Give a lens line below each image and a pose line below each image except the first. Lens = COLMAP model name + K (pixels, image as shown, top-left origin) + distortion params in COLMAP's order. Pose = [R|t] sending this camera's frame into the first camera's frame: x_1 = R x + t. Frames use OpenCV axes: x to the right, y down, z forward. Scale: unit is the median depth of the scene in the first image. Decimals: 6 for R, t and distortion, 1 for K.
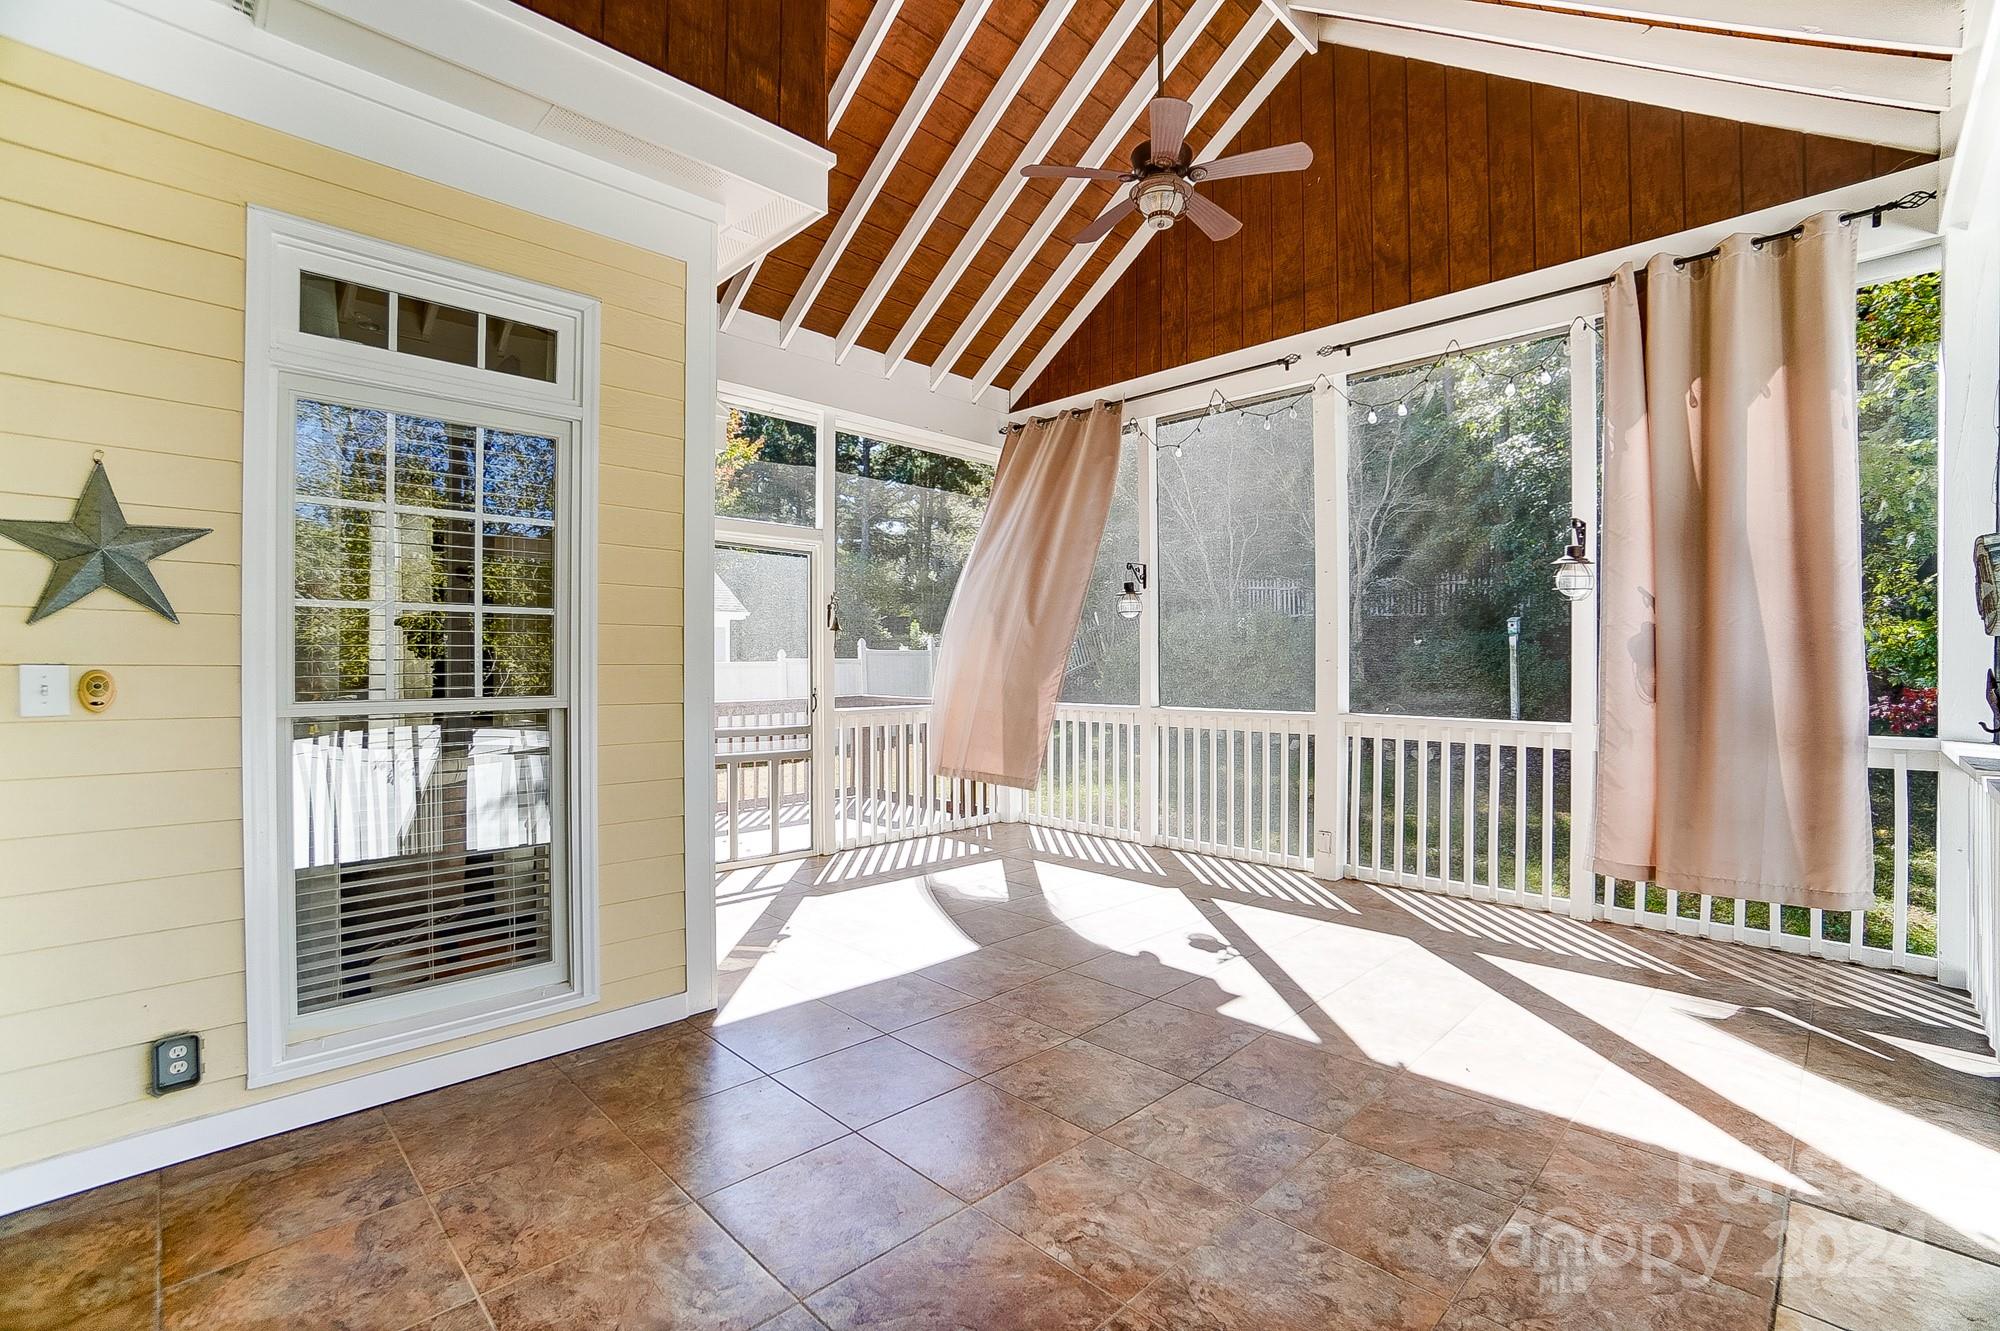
lens RADIAL K [[889.1, 0, 1000.0], [0, 889.1, 665.5], [0, 0, 1]] dist [-0.039624, 0.000742]
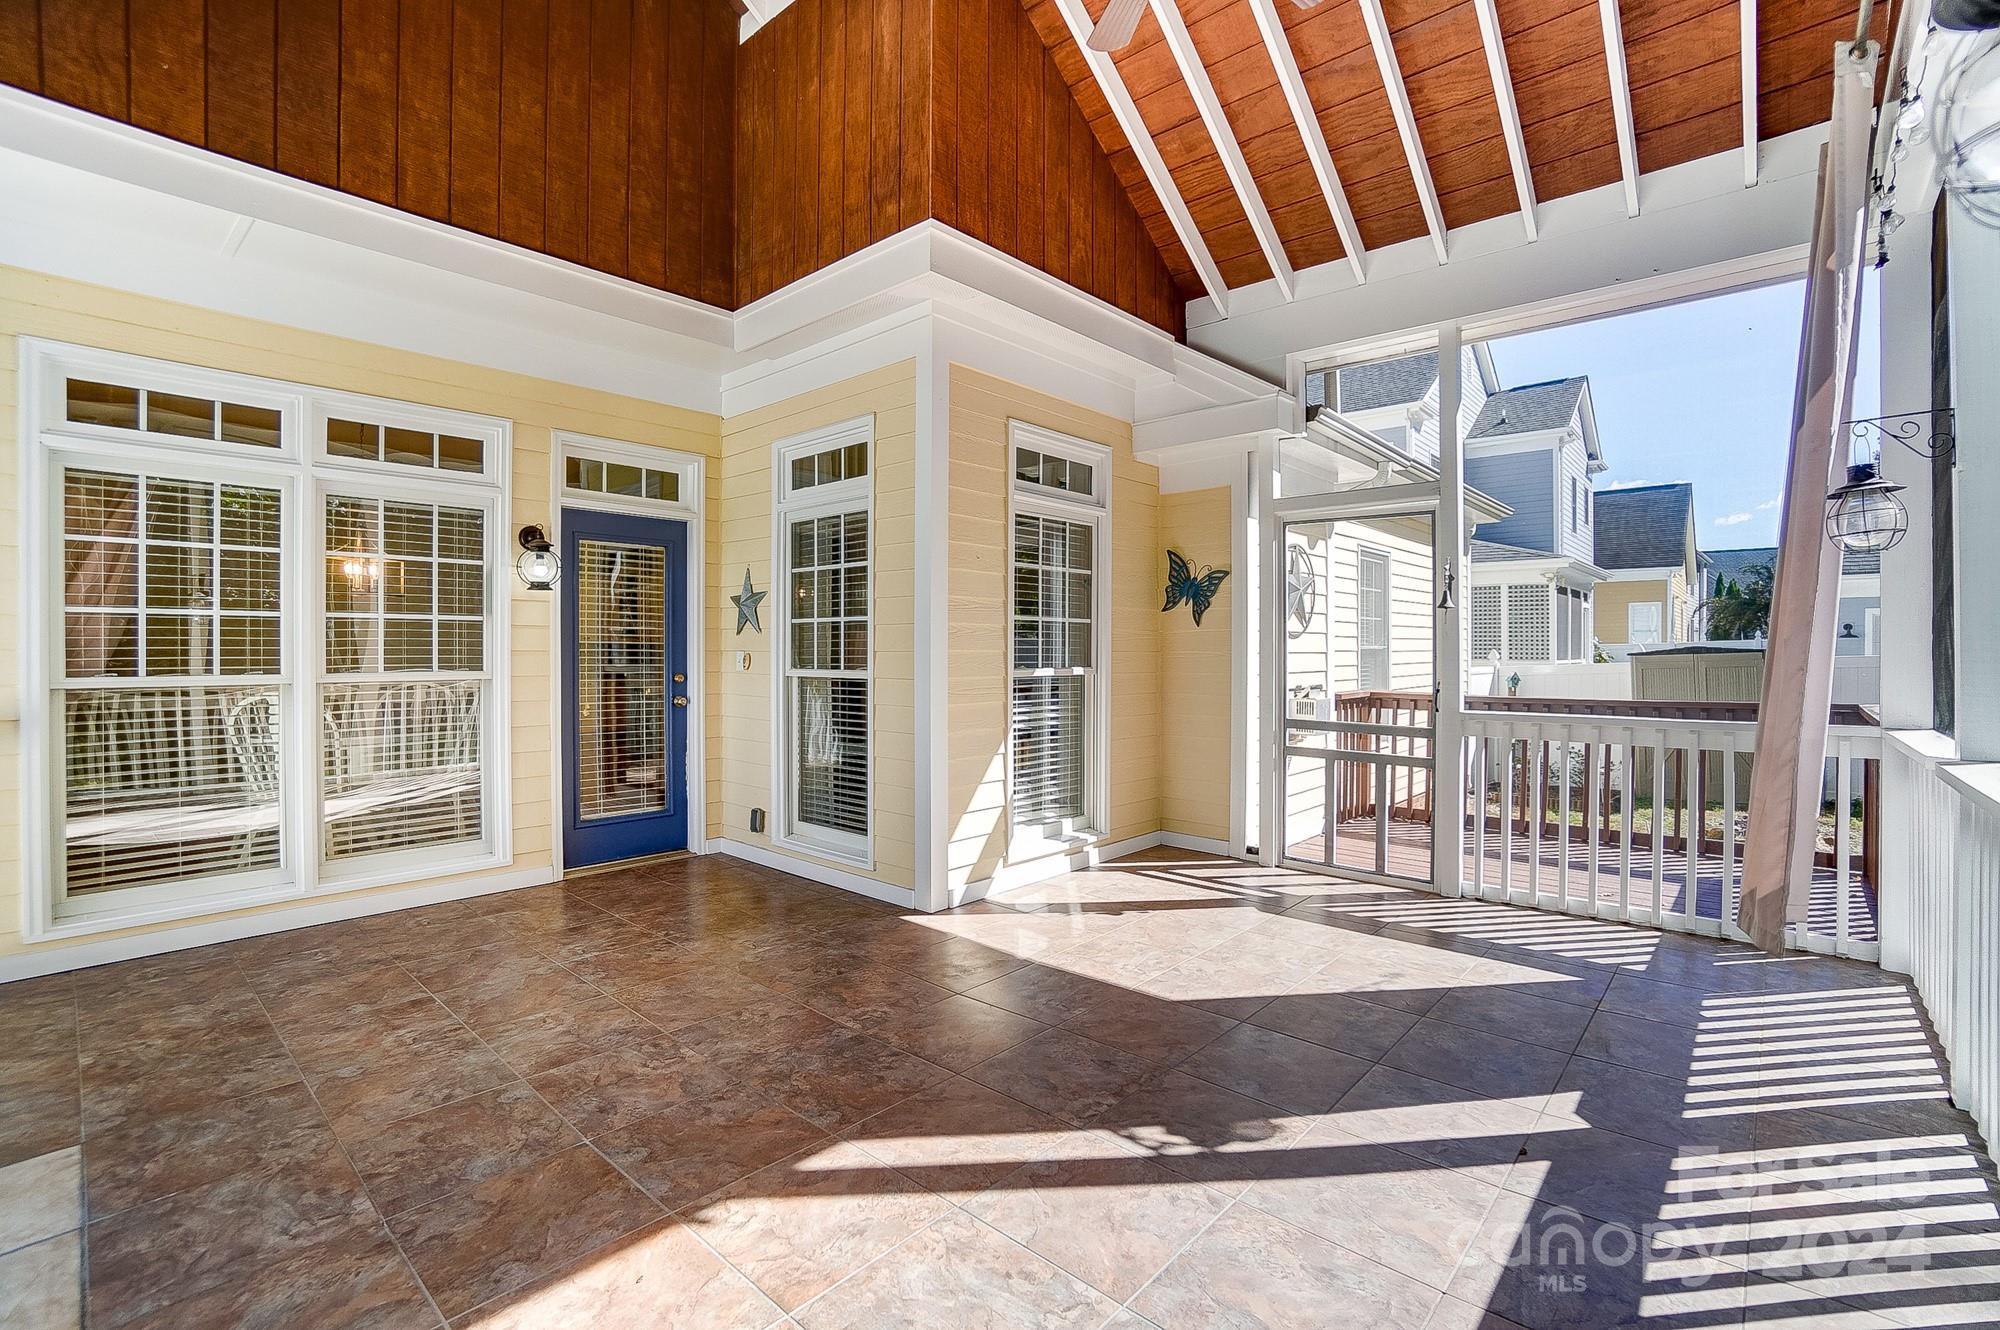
lens RADIAL K [[898.8, 0, 998.2], [0, 898.8, 655.0], [0, 0, 1]] dist [-0.020134, 0.000042]
pose [[0.040889, 0.004895, -0.999152, 1.195640], [0.001223, 0.999987, 0.004949, -0.000725], [0.999163, -0.001424, 0.040883, 1.229859]]
